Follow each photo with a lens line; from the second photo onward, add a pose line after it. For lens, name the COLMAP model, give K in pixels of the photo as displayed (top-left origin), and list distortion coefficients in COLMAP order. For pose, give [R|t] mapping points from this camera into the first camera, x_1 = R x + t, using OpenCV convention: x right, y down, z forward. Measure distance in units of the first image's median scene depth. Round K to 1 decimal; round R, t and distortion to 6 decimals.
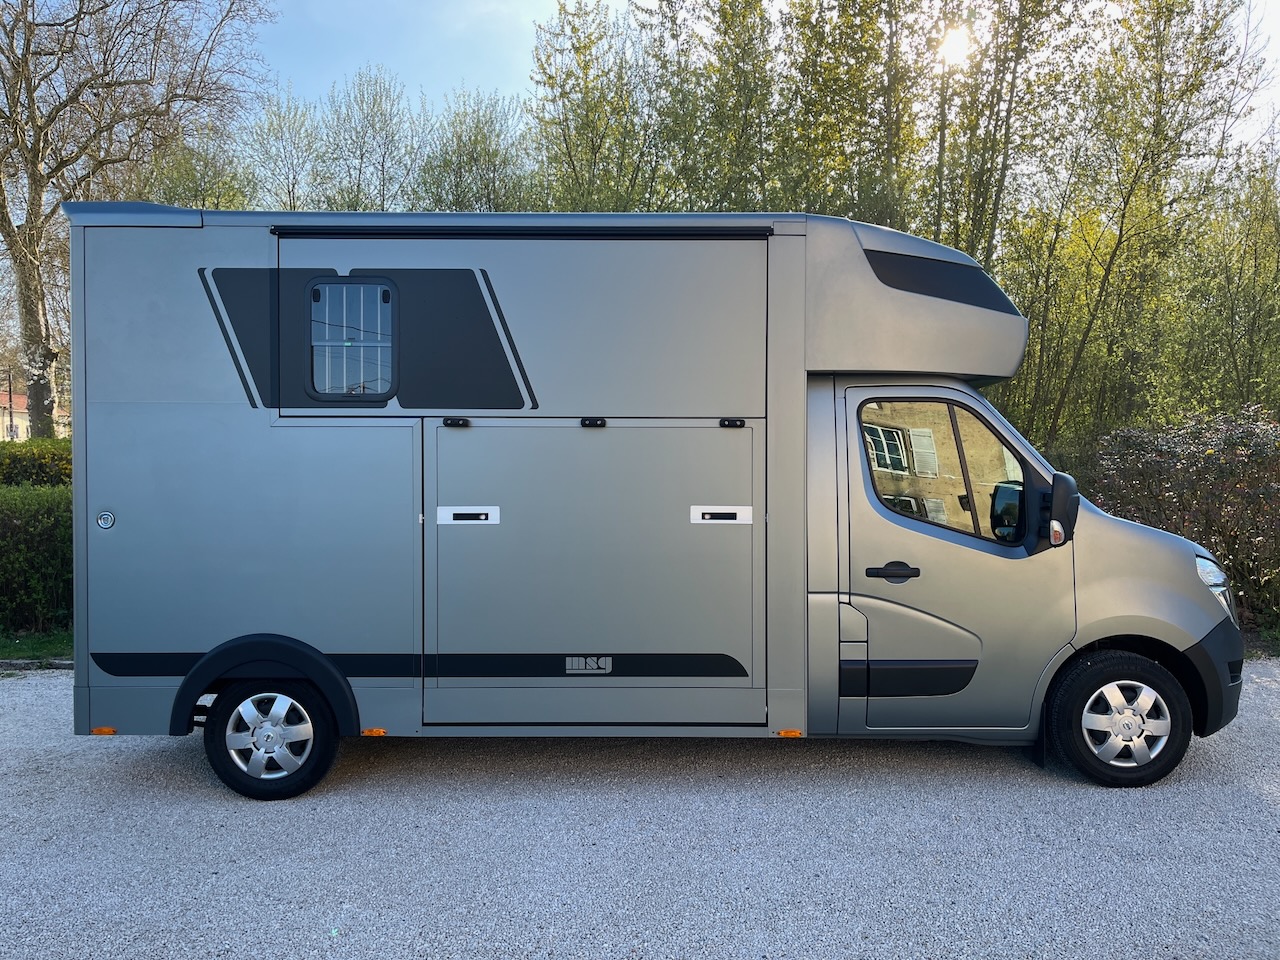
lens RADIAL K [[966.1, 0, 638.1], [0, 966.1, 488.7], [0, 0, 1]] dist [0.068004, -0.095721]
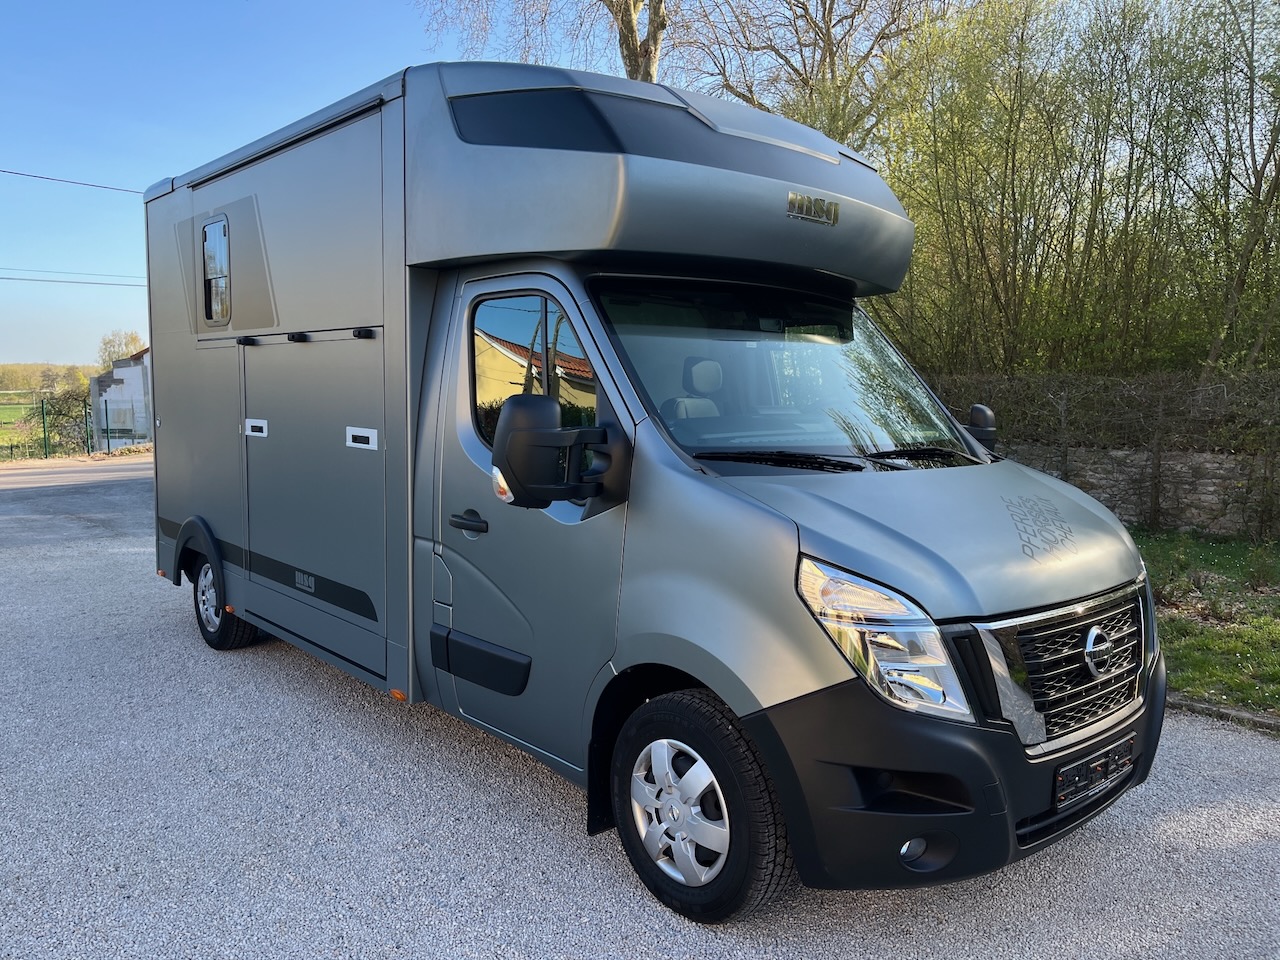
lens RADIAL K [[966.1, 0, 638.1], [0, 966.1, 488.7], [0, 0, 1]] dist [0.068004, -0.095721]
pose [[0.667320, 0.084955, -0.739910, 0.917053], [-0.026744, 0.995566, 0.090189, -0.014226], [0.744291, -0.040397, 0.666633, 0.586799]]
